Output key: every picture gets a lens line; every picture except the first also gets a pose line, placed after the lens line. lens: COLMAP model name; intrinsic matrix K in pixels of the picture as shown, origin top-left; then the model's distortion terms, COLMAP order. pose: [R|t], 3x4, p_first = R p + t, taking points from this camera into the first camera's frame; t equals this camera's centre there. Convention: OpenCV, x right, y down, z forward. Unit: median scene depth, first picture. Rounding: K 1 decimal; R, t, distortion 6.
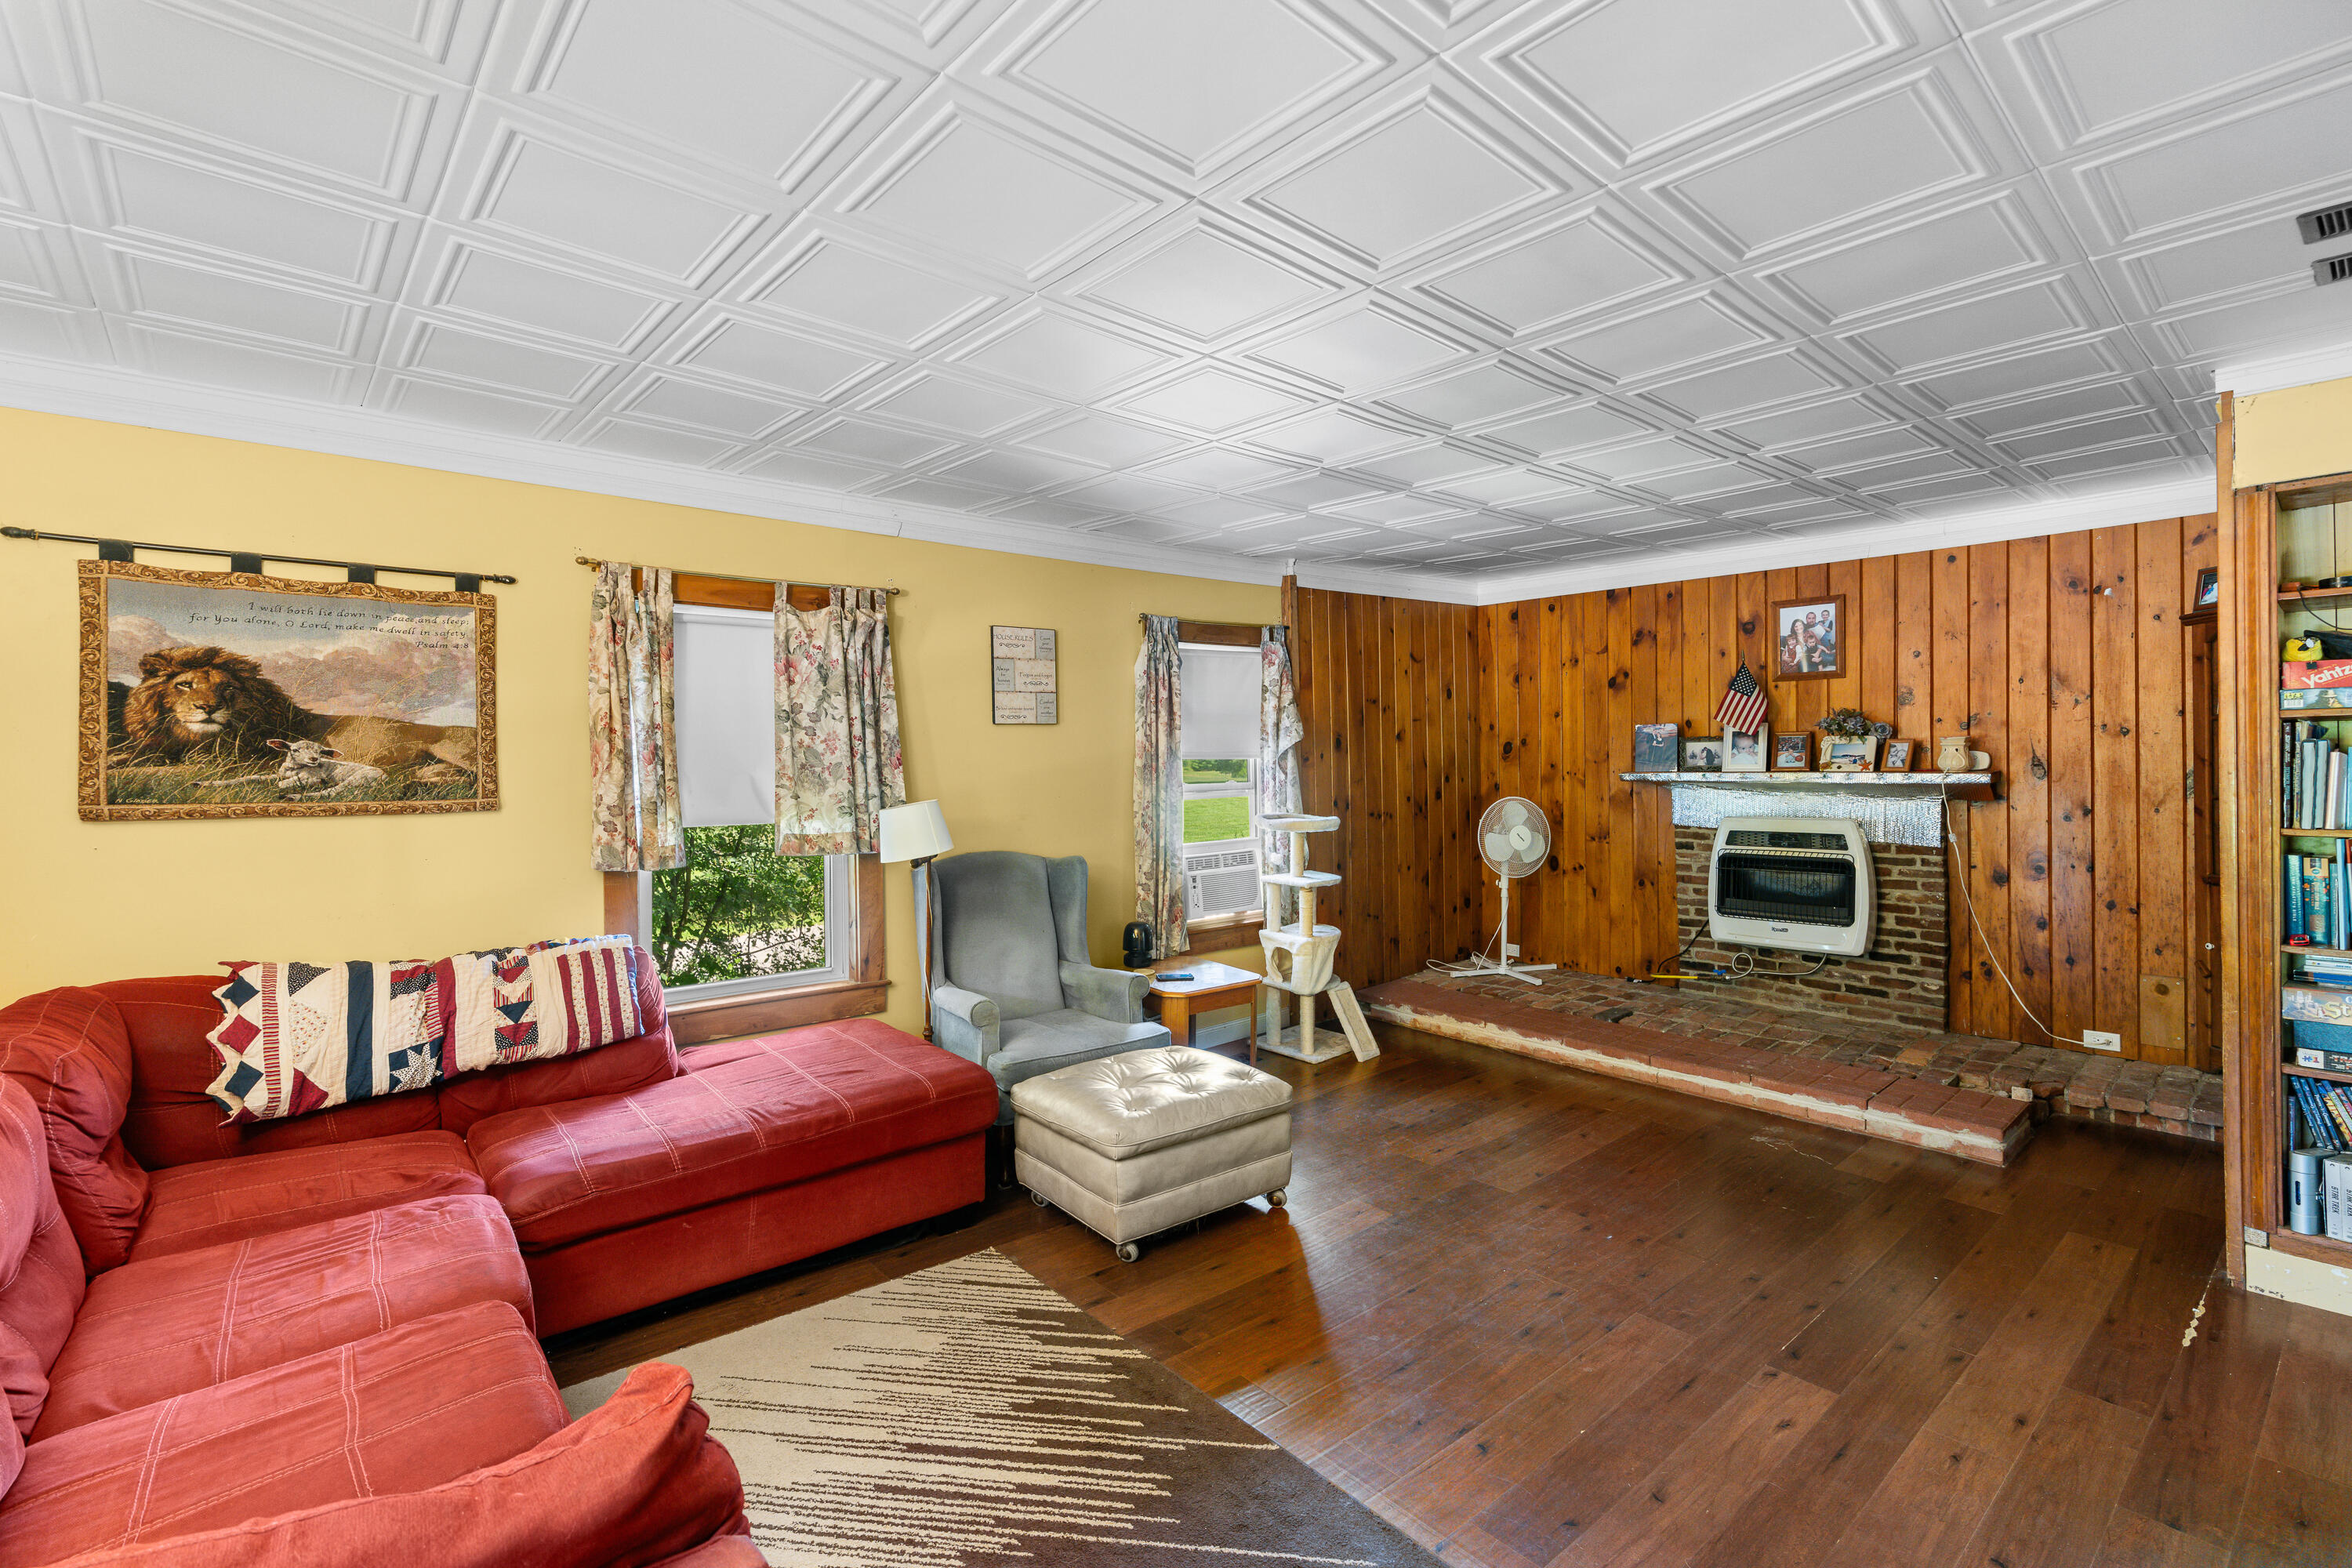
lens RADIAL K [[1071.0, 0, 1178.0], [0, 1071.0, 768.9], [0, 0, 1]] dist [-0.000587, 0.000264]
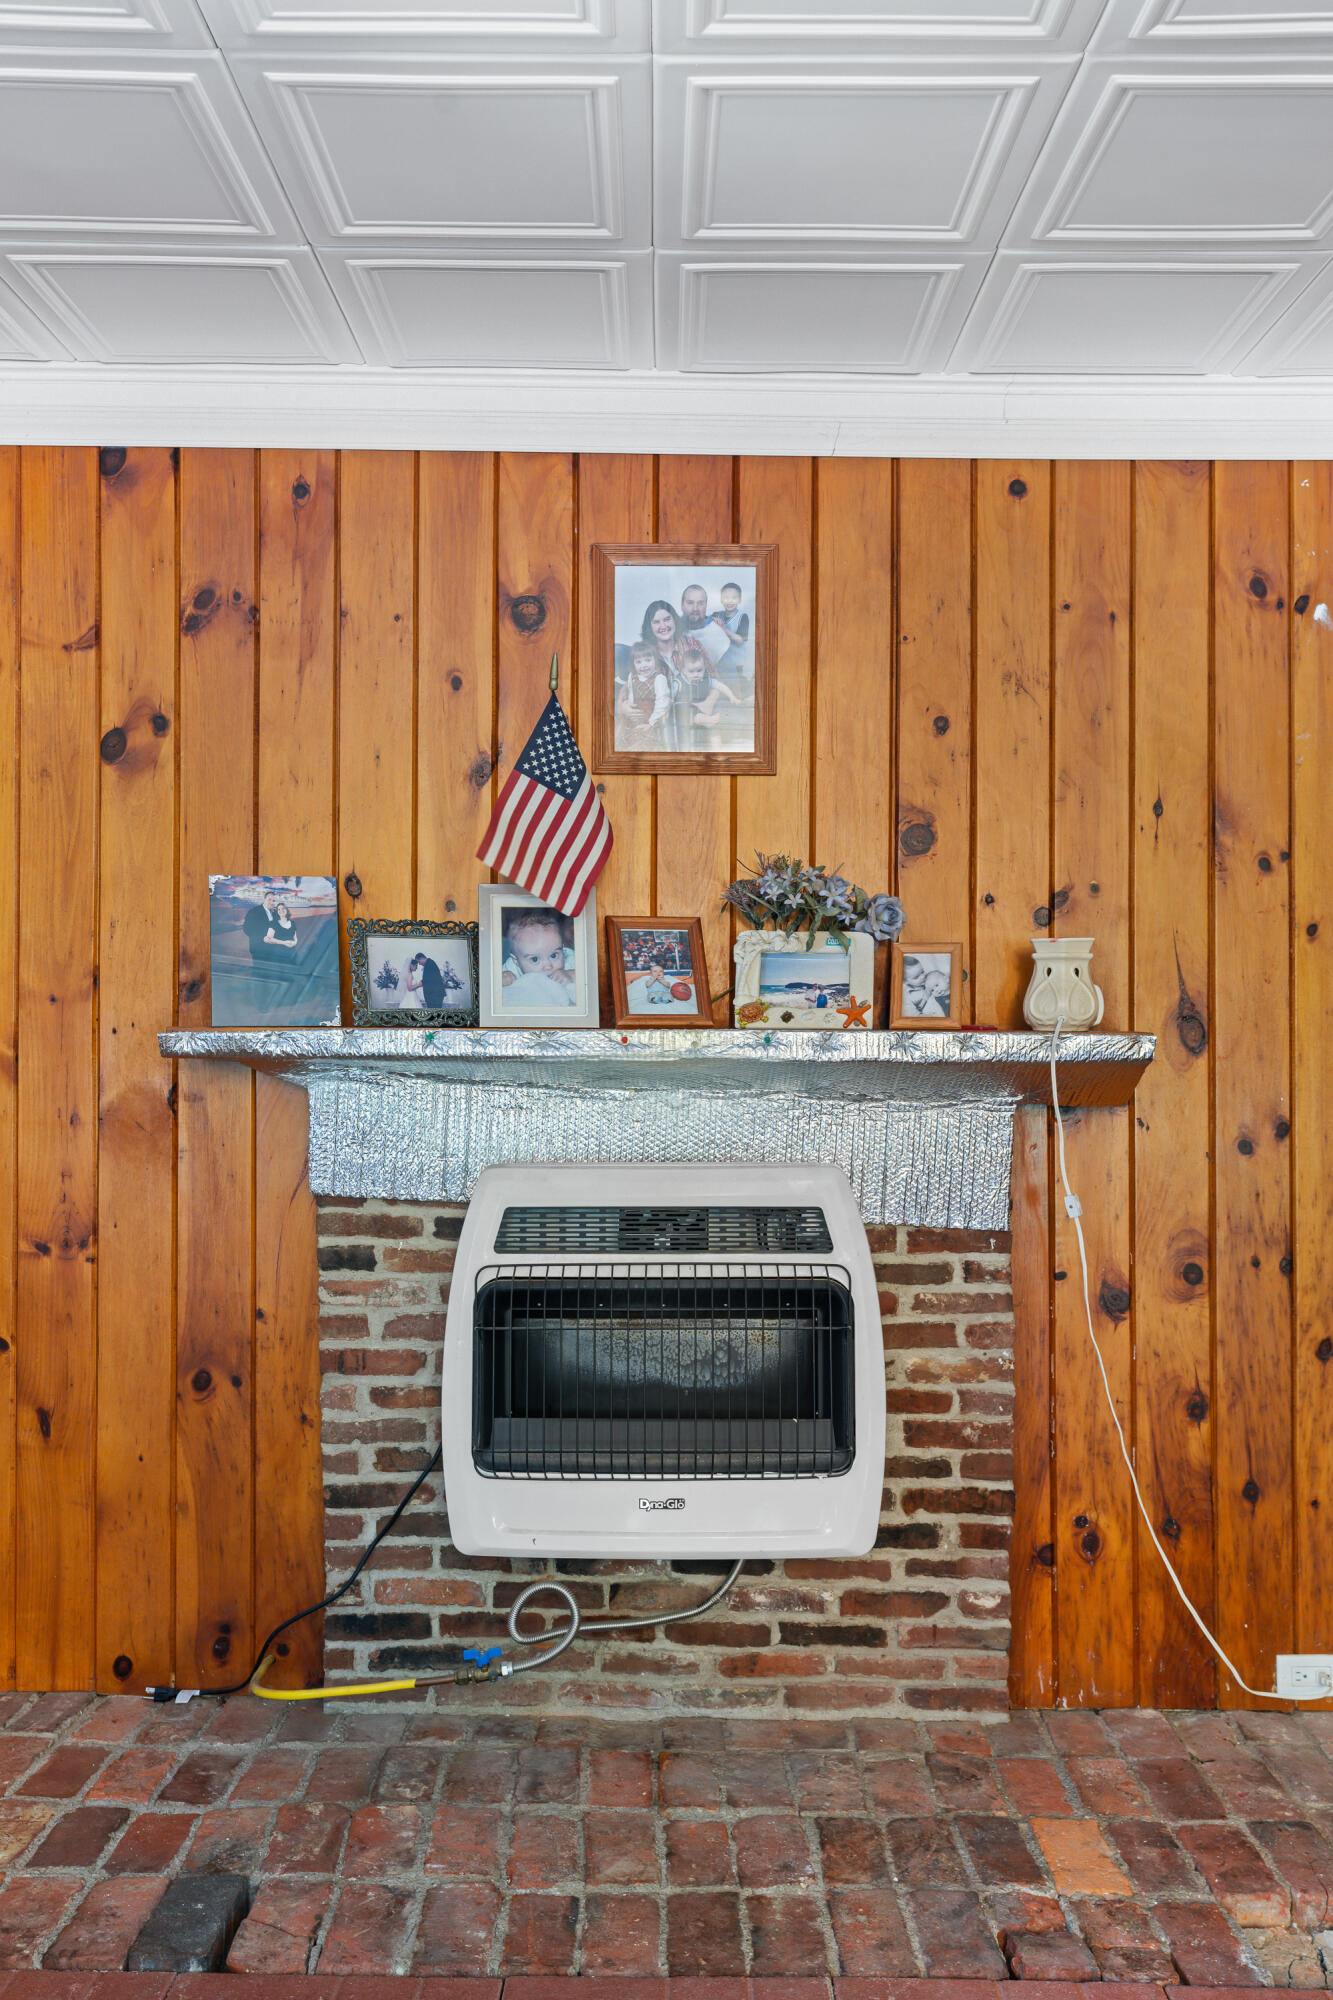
lens RADIAL K [[1660.3, 0, 666.5], [0, 1660.3, 1069.3], [0, 0, 1]] dist [0.005796, 0.001358]
pose [[0.662307, 0.015723, 0.749068, 0.176194], [-0.005230, 0.999852, -0.016363, 0.024510], [-0.749215, 0.006920, 0.662291, 0.653743]]
